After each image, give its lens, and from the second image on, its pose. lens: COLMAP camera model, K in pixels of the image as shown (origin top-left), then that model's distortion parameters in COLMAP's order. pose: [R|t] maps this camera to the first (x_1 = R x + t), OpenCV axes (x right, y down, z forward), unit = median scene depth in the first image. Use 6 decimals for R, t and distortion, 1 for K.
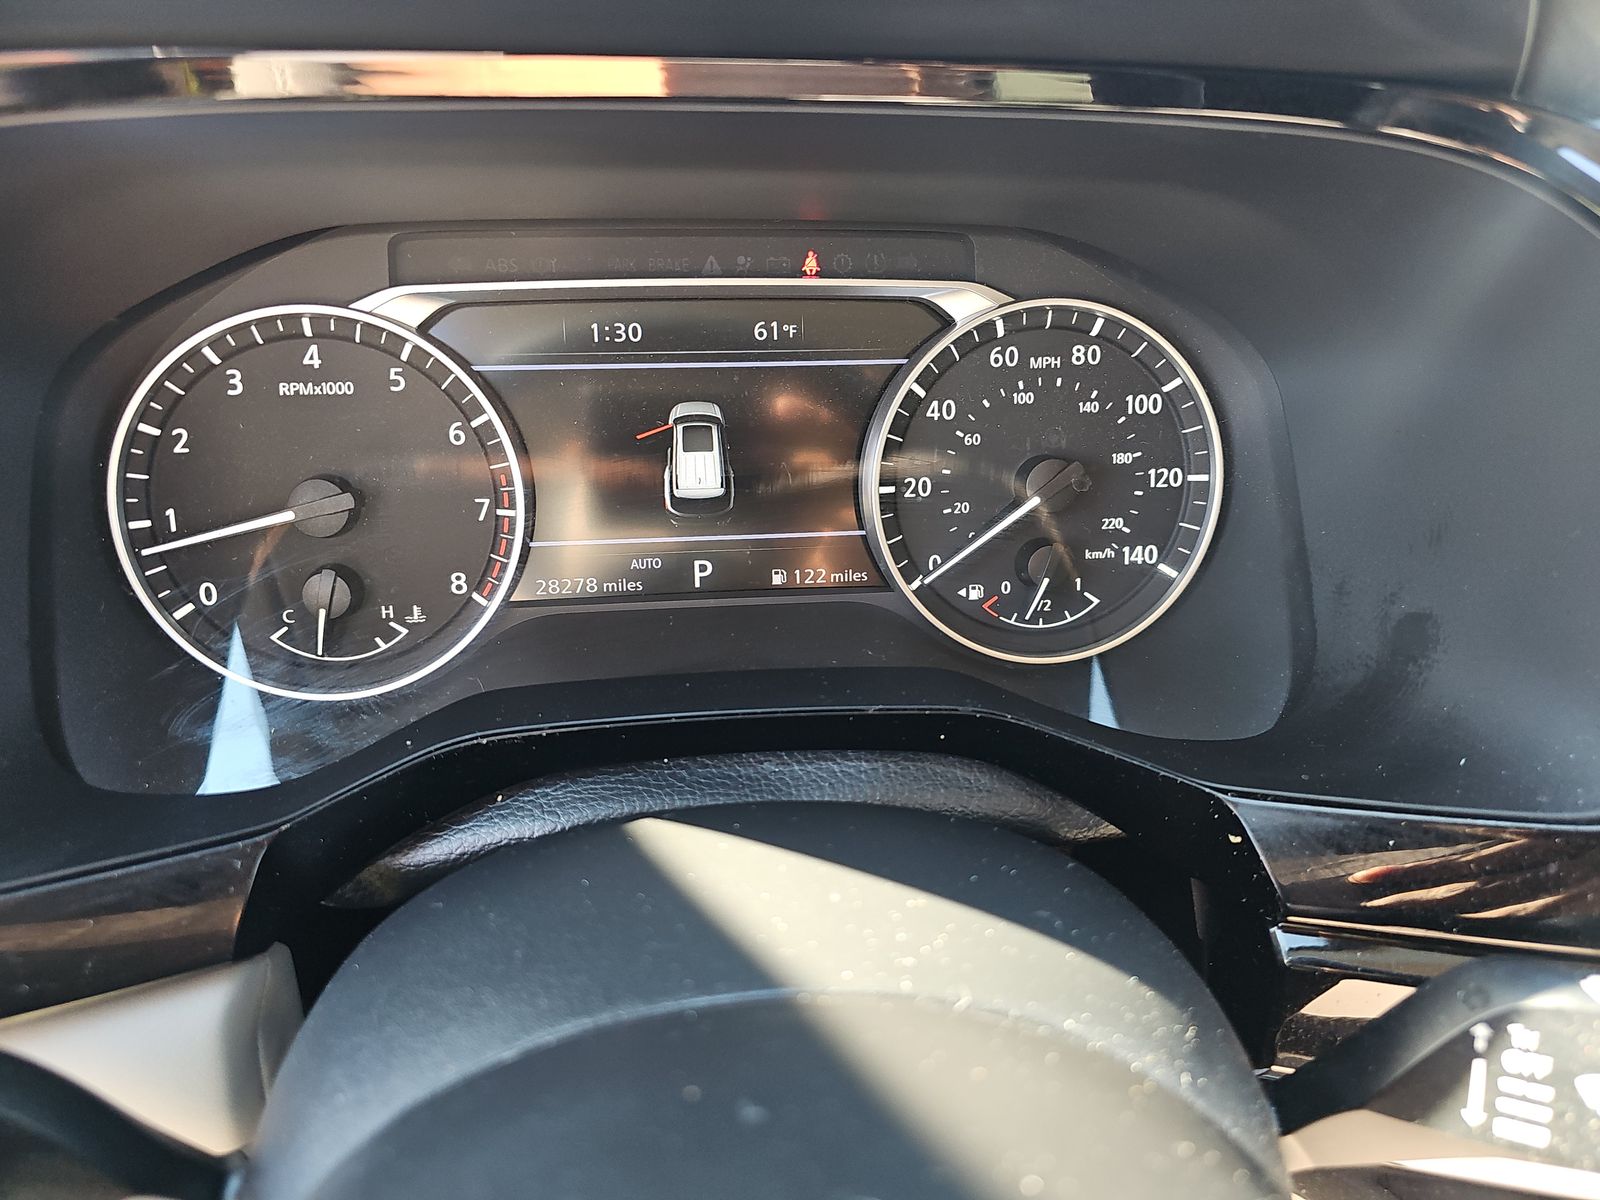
lens RADIAL K [[1074.6, 0, 798.7], [0, 1074.6, 602.5], [0, 0, 1]] dist [0.025739, -0.034743]
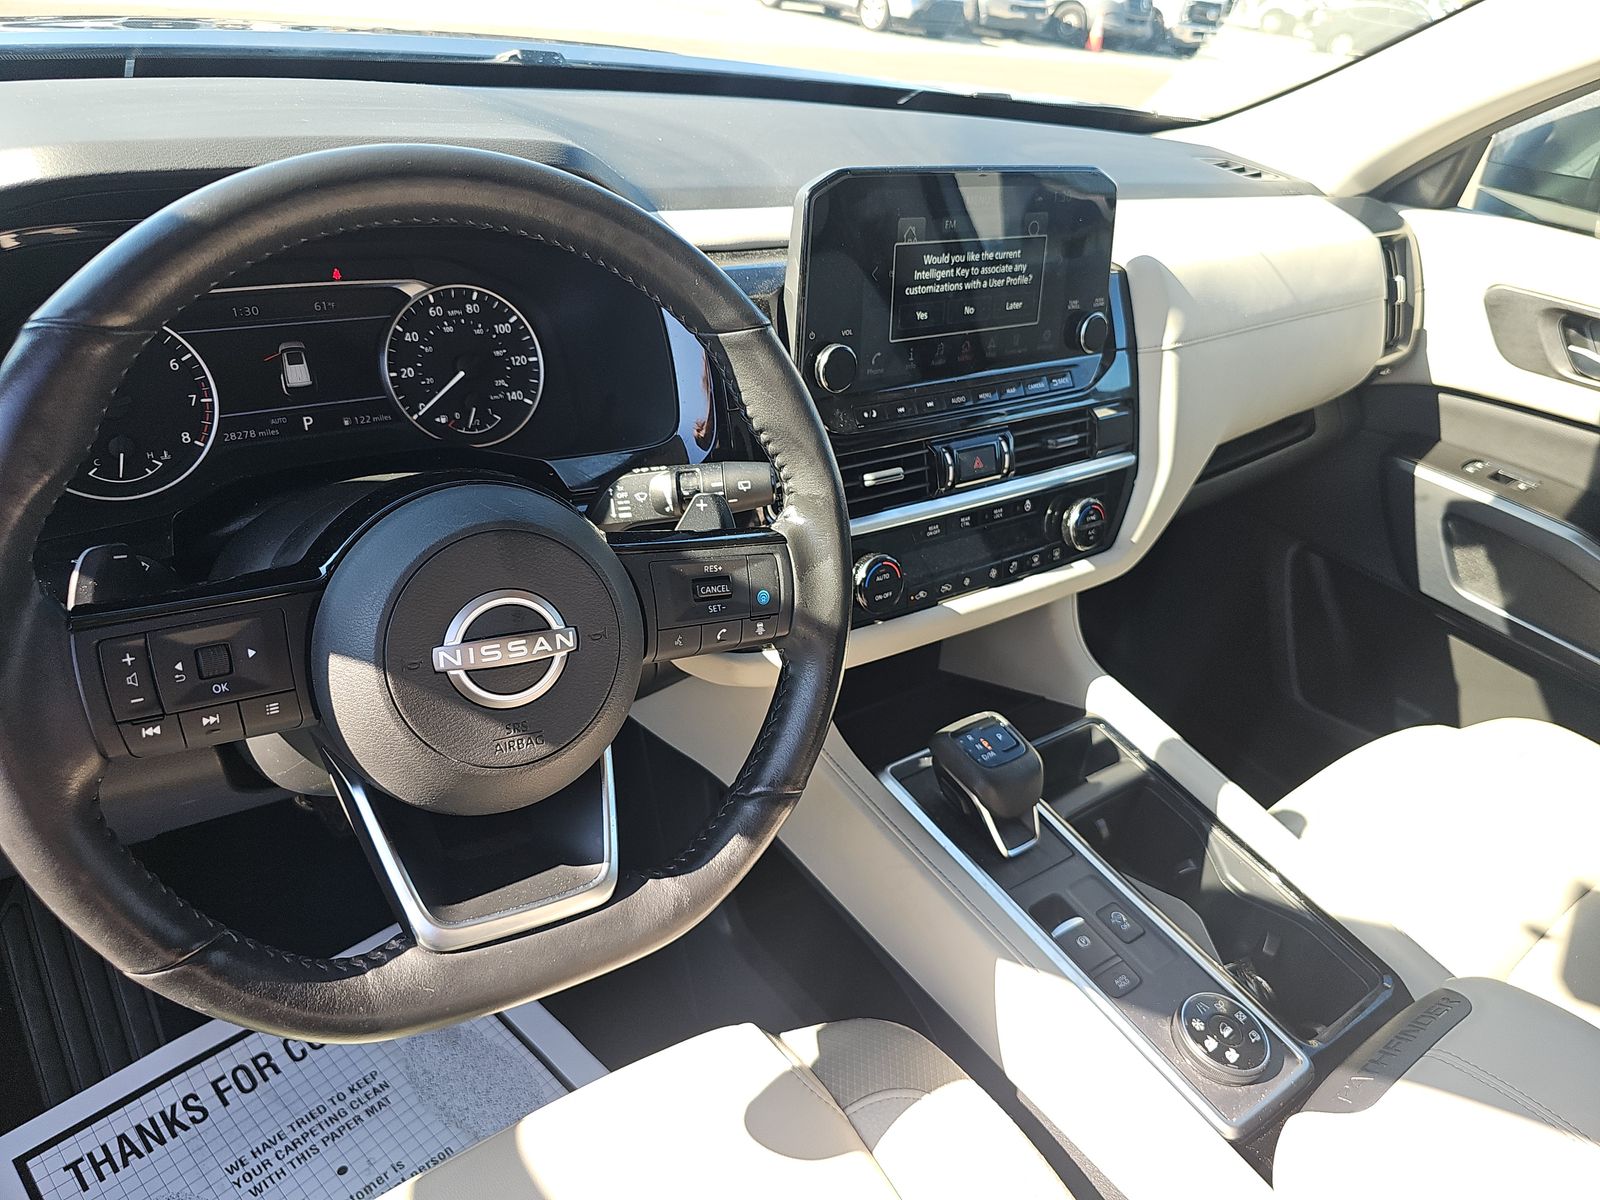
lens RADIAL K [[1074.6, 0, 793.4], [0, 1074.6, 593.9], [0, 0, 1]] dist [0.025739, -0.034743]
pose [[0.880268, -0.181206, 0.438512, -0.244729], [0.172673, 0.983171, 0.059650, 0.345036], [-0.441941, 0.023211, 0.896744, -1.329199]]
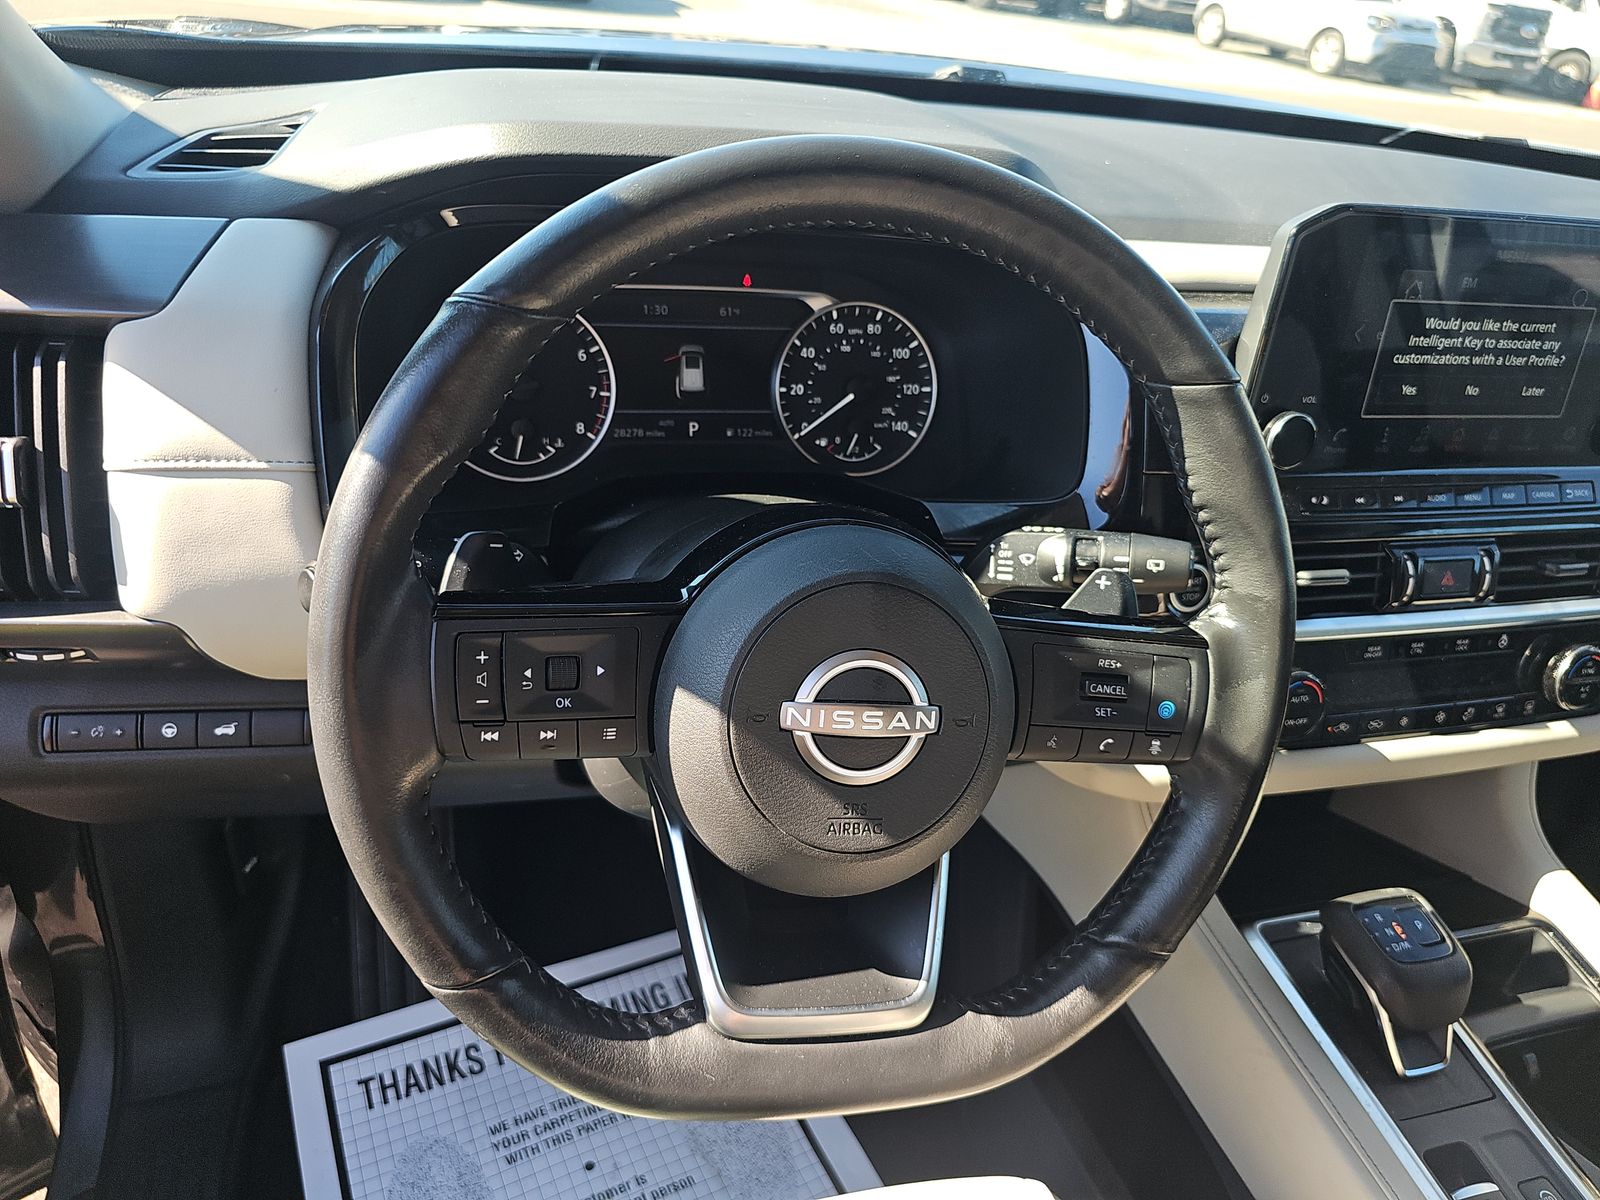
lens RADIAL K [[1074.6, 0, 793.8], [0, 1074.6, 608.6], [0, 0, 1]] dist [0.025739, -0.034743]
pose [[0.986388, -0.007611, 0.164255, -0.245048], [0.005146, 0.999868, 0.015424, 0.290796], [-0.164351, -0.014369, 0.986297, -1.085199]]
